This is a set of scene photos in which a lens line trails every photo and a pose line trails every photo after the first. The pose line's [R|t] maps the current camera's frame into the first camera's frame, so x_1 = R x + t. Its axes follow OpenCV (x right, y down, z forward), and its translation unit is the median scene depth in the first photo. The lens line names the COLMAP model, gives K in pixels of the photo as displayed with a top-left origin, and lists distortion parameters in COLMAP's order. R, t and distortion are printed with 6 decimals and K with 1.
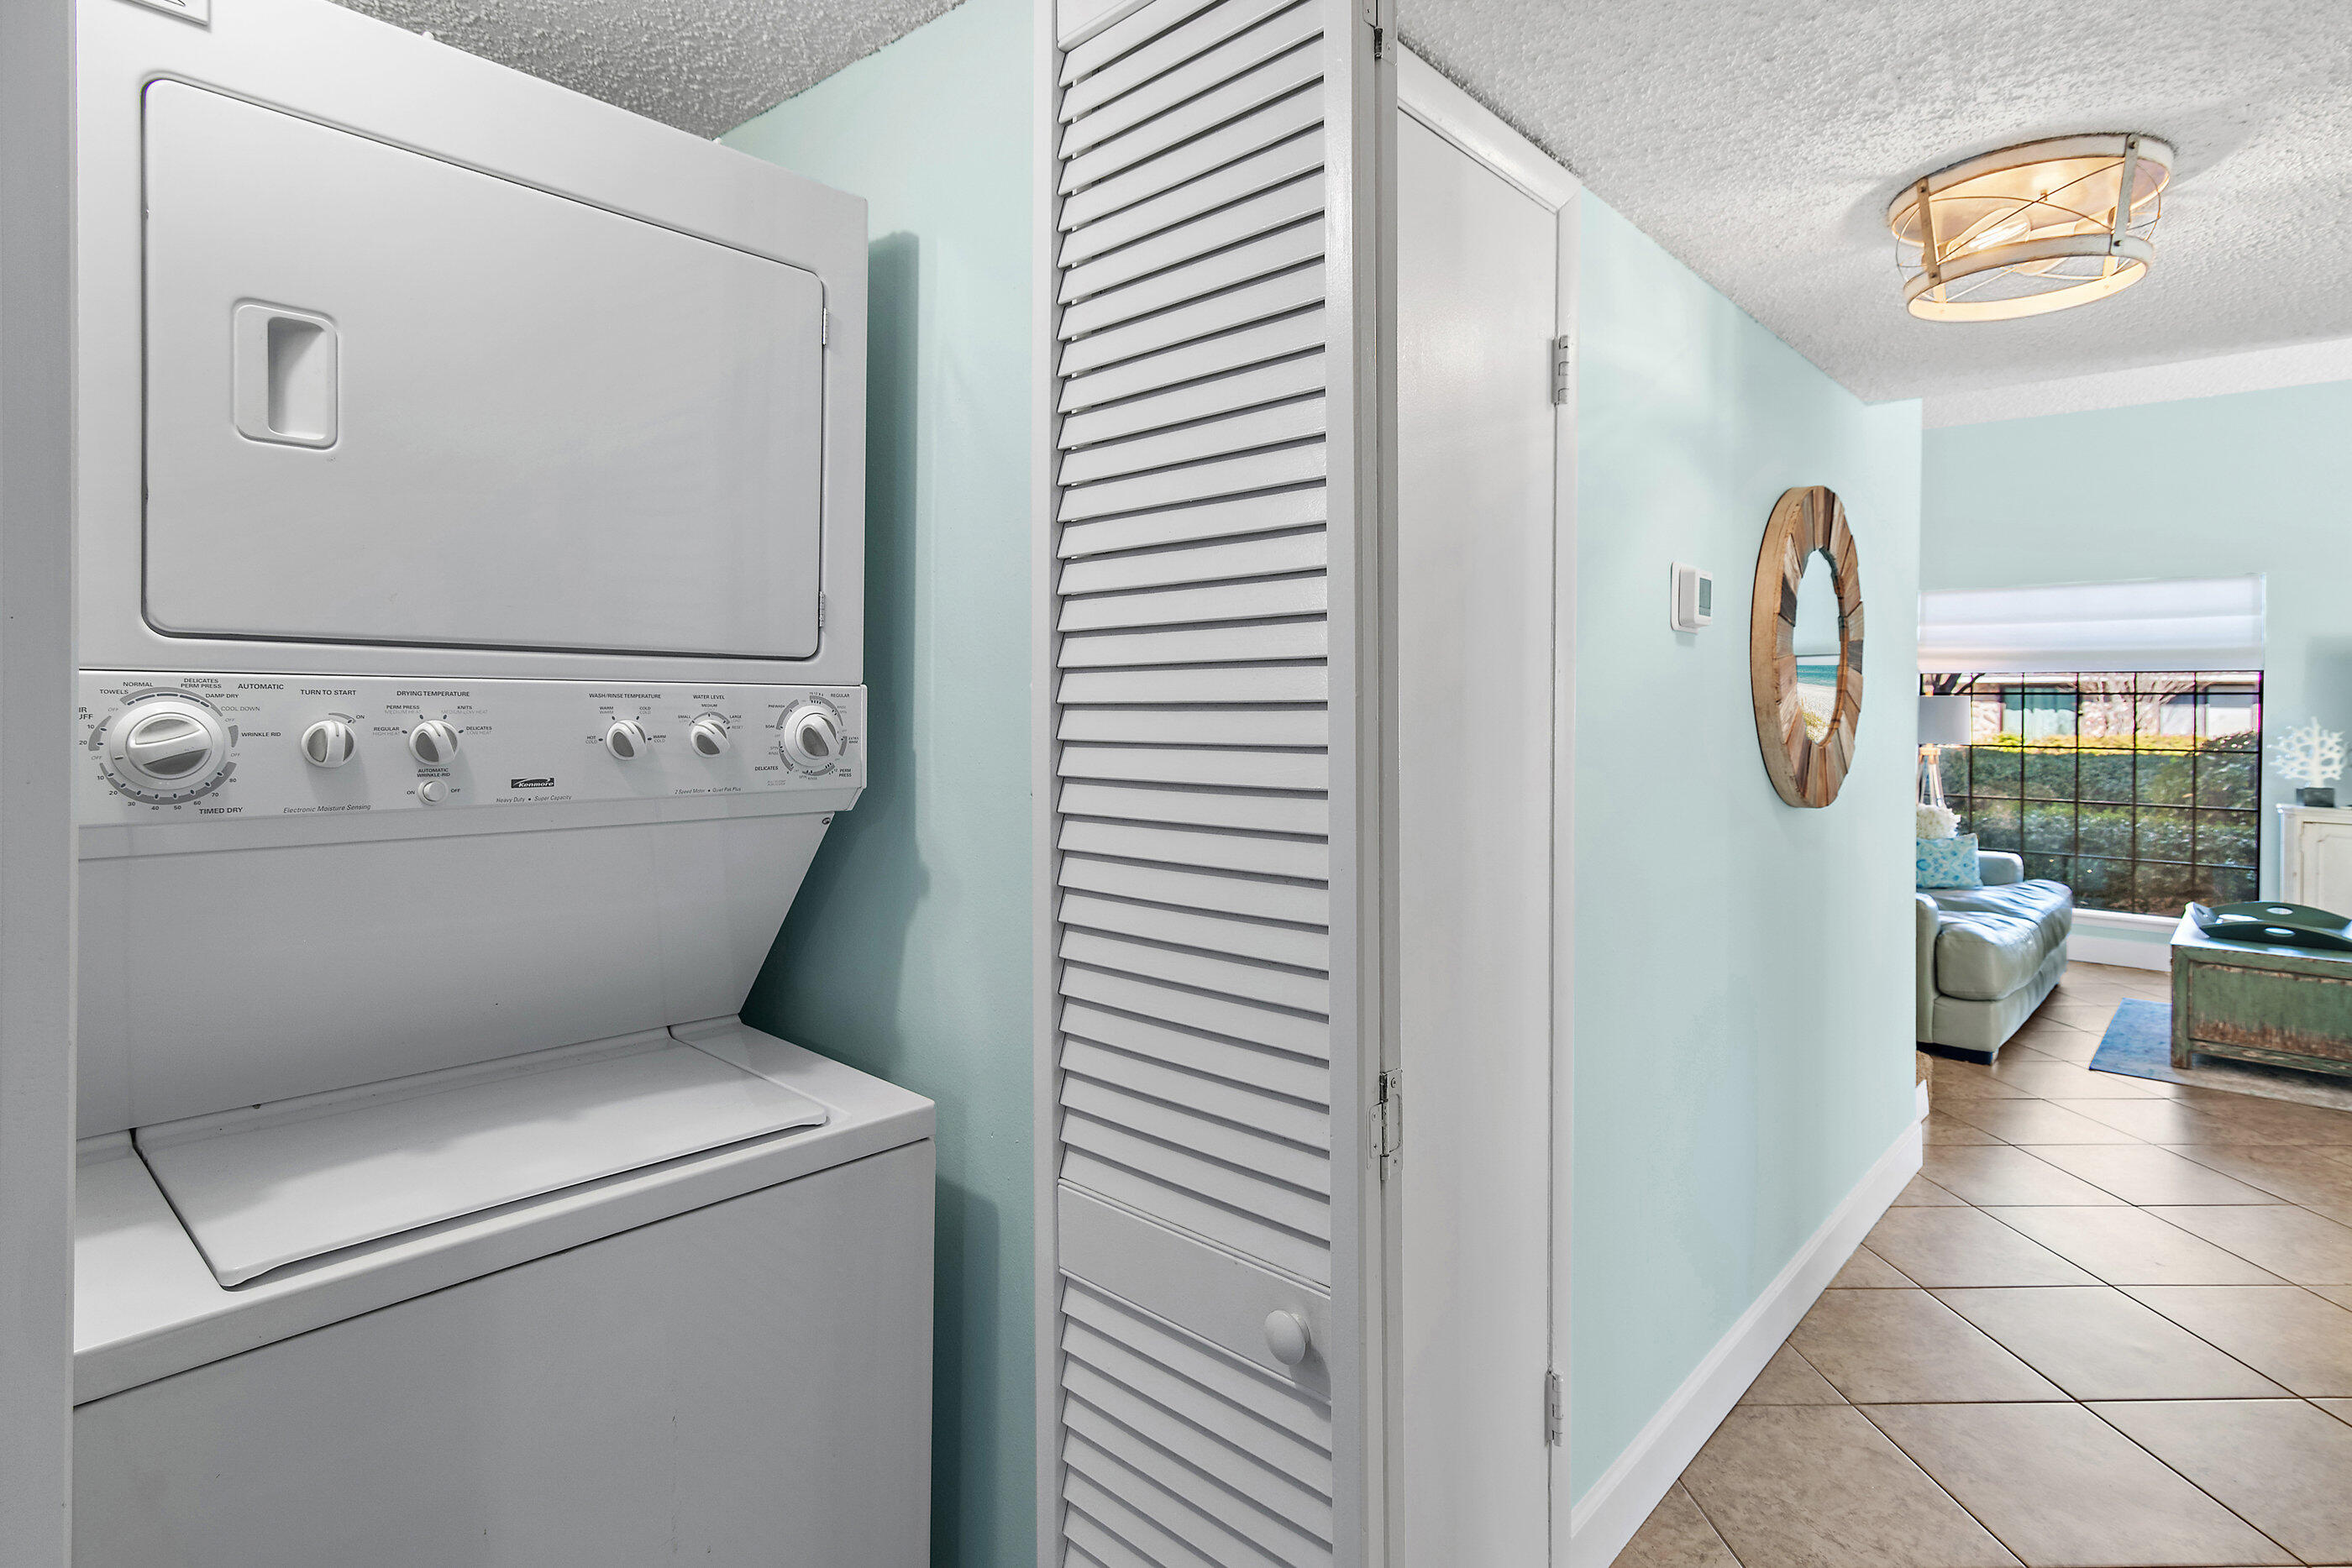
lens RADIAL K [[1146.0, 0, 1243.3], [0, 1146.0, 713.7], [0, 0, 1]] dist [0.019175, -0.000023]
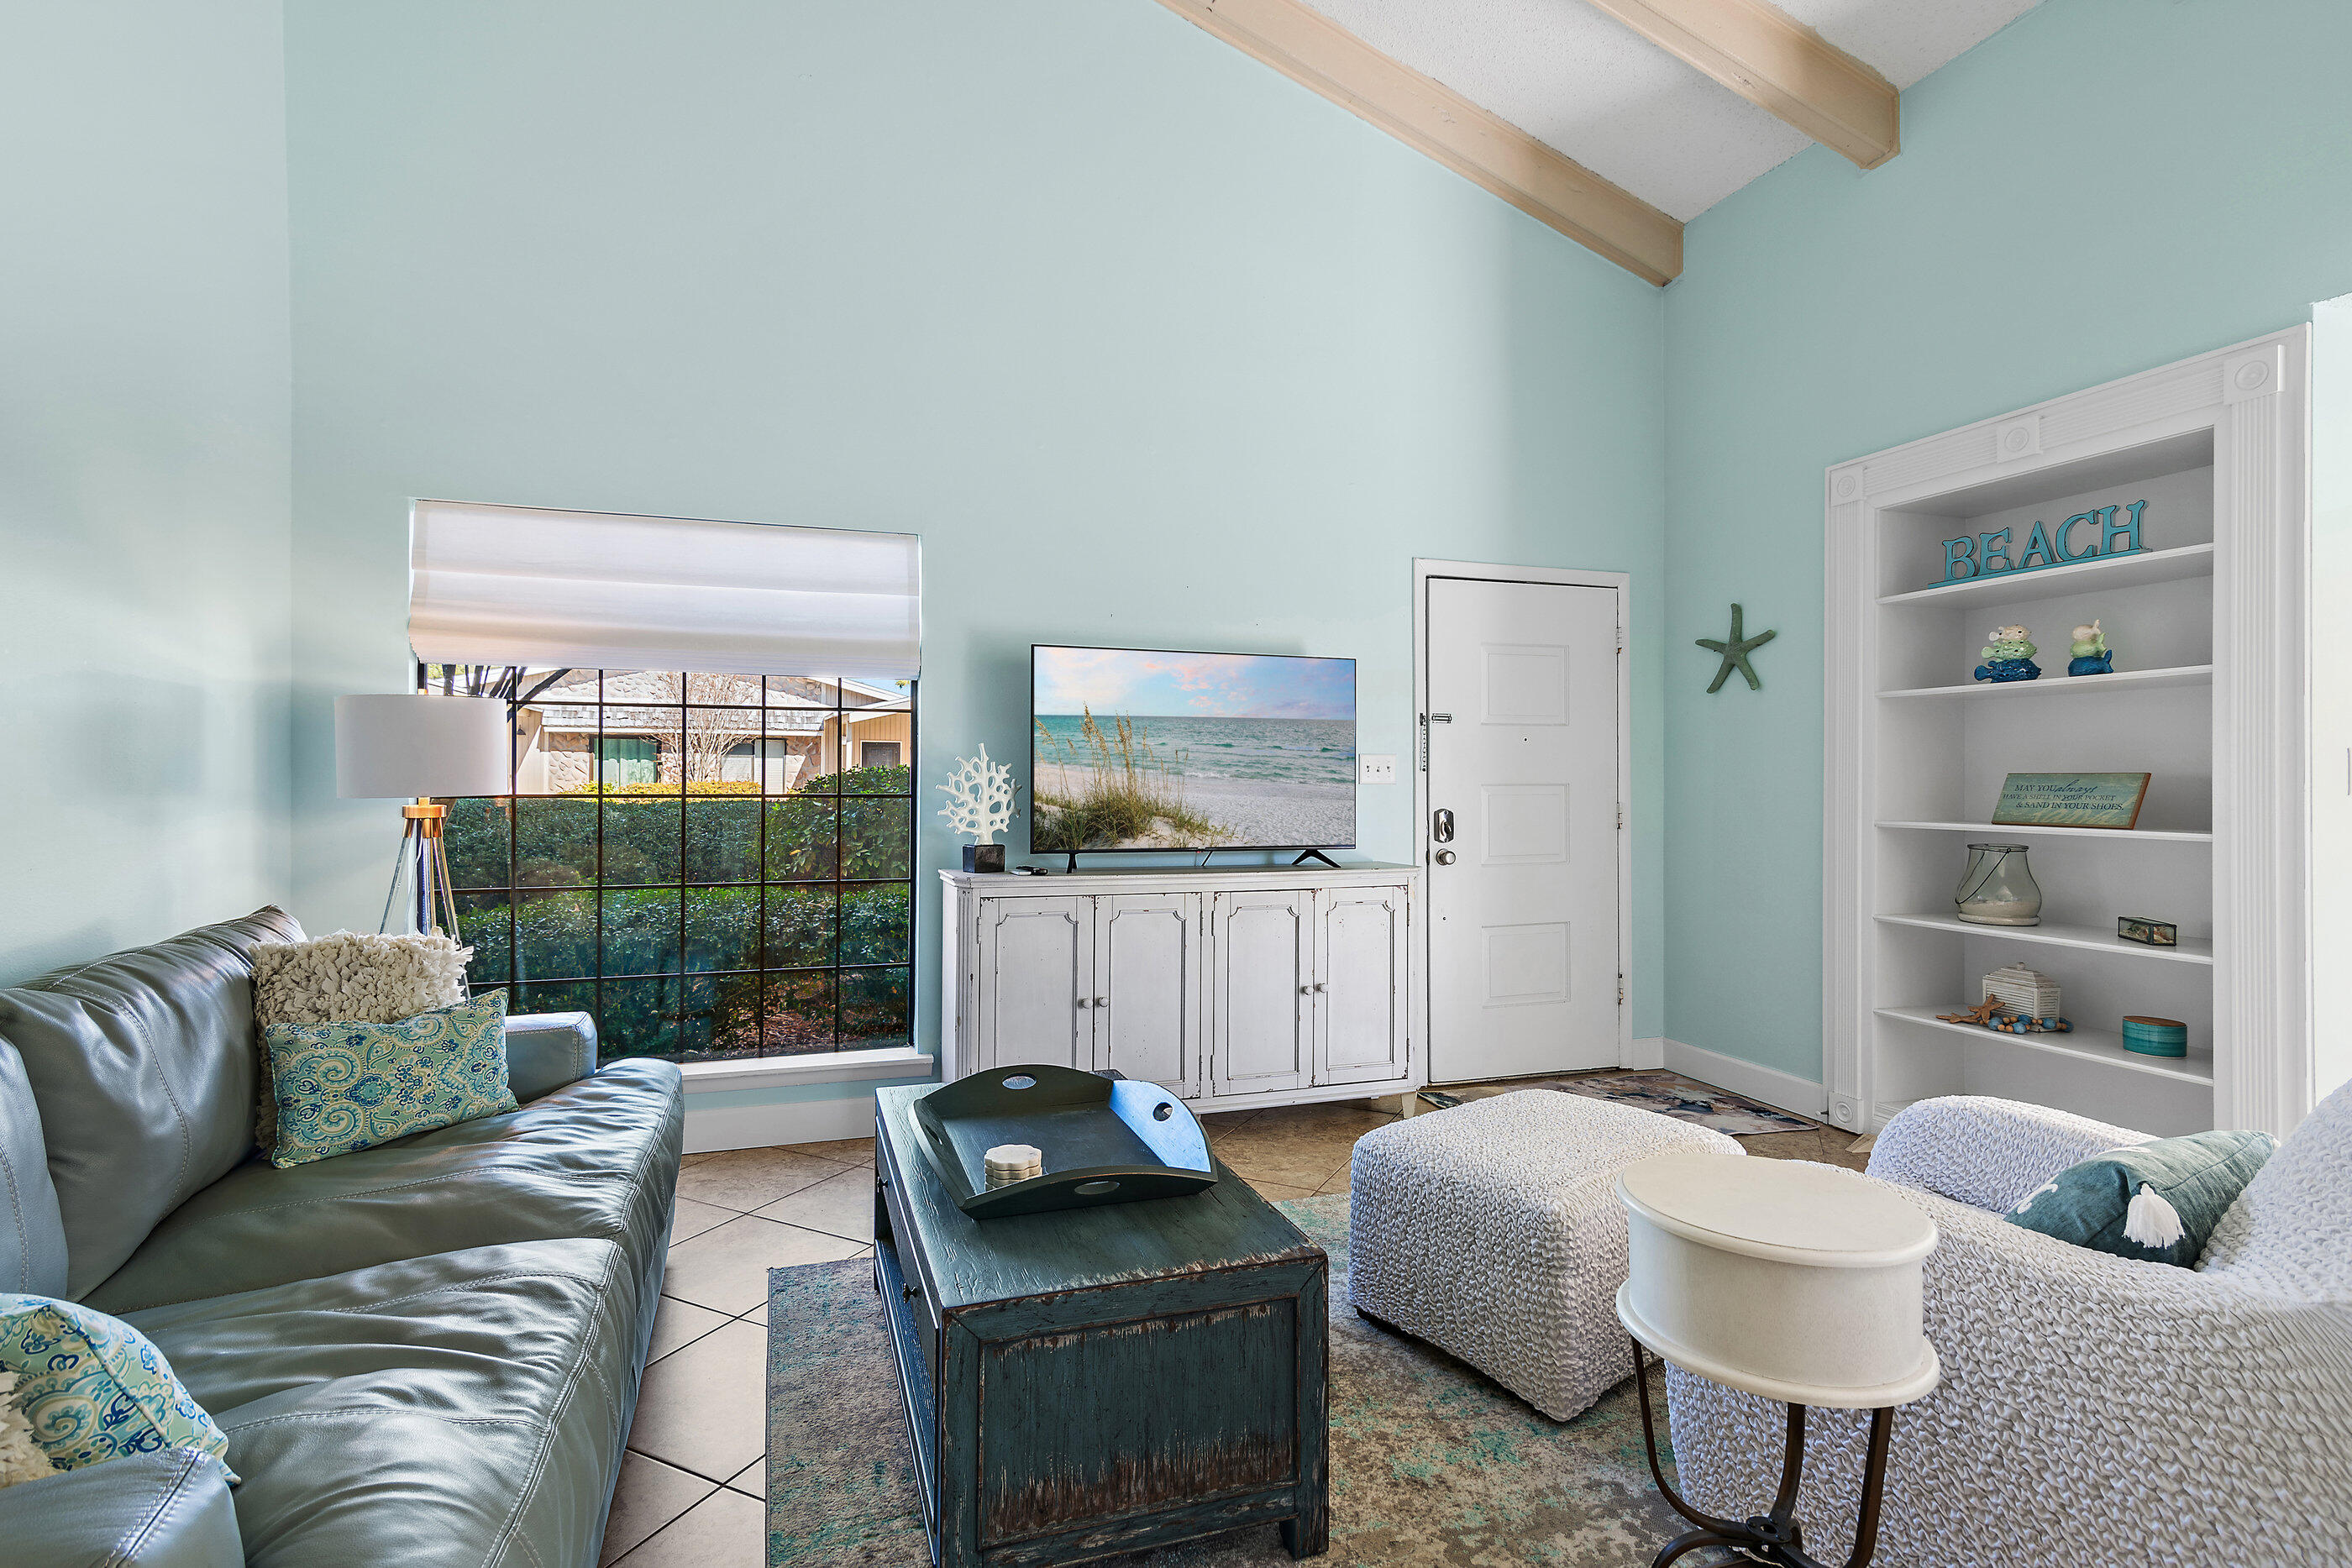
lens RADIAL K [[1146.0, 0, 1177.4], [0, 1146.0, 771.8], [0, 0, 1]] dist [0.019175, -0.000023]
pose [[0.497066, -0.006396, 0.867689, 0.380318], [0.001190, 0.999977, 0.006690, 0.015261], [-0.867712, -0.002292, 0.497062, 0.554310]]
